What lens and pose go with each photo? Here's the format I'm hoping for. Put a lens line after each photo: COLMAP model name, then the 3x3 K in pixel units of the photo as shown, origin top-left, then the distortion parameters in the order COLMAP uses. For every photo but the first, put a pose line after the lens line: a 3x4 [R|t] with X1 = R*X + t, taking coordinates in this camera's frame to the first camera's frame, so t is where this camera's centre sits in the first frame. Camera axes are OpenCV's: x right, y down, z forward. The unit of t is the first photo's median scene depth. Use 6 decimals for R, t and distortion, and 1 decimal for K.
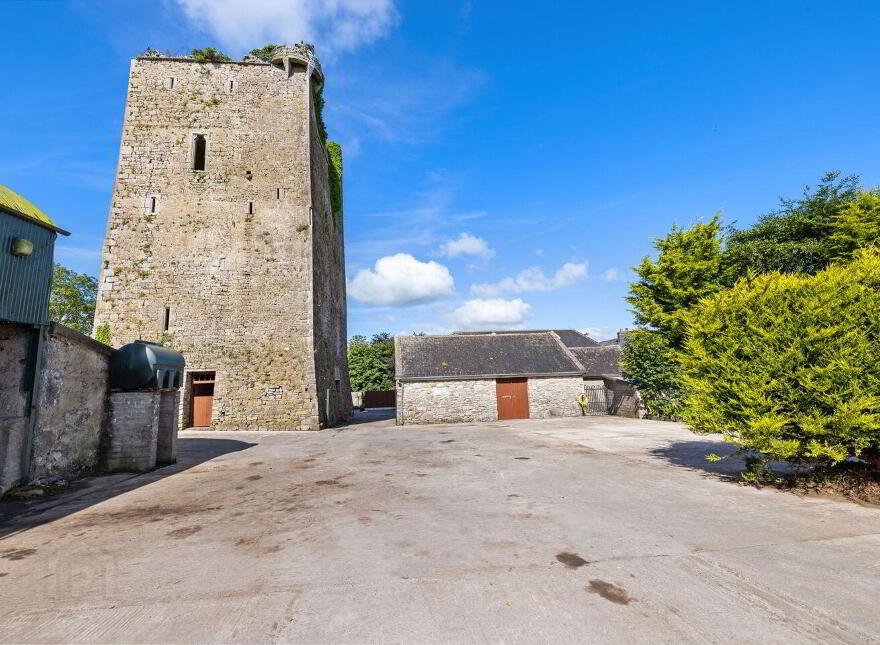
lens RADIAL K [[419.9, 0, 439.9], [0, 419.9, 308.4], [0, 0, 1]] dist [-0.001788, -0.000416]
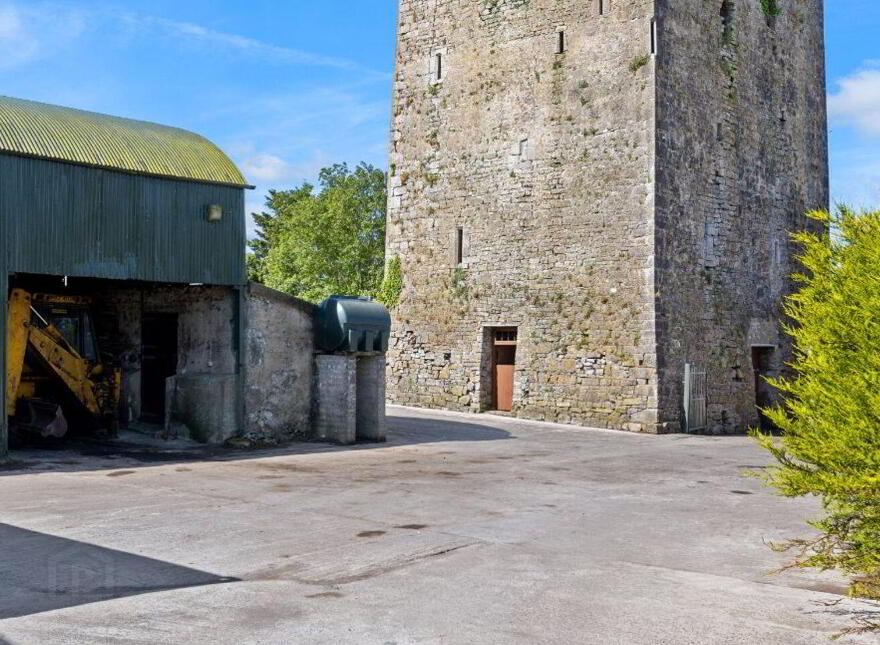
lens RADIAL K [[1260.8, 0, 440.0], [0, 1260.8, 322.5], [0, 0, 1]] dist [-0.019807, -0.076640]
pose [[0.632289, 0.024554, -0.774344, 0.861582], [0.103420, 0.987877, 0.115772, -0.088171], [0.767799, -0.153283, 0.622084, -0.268110]]
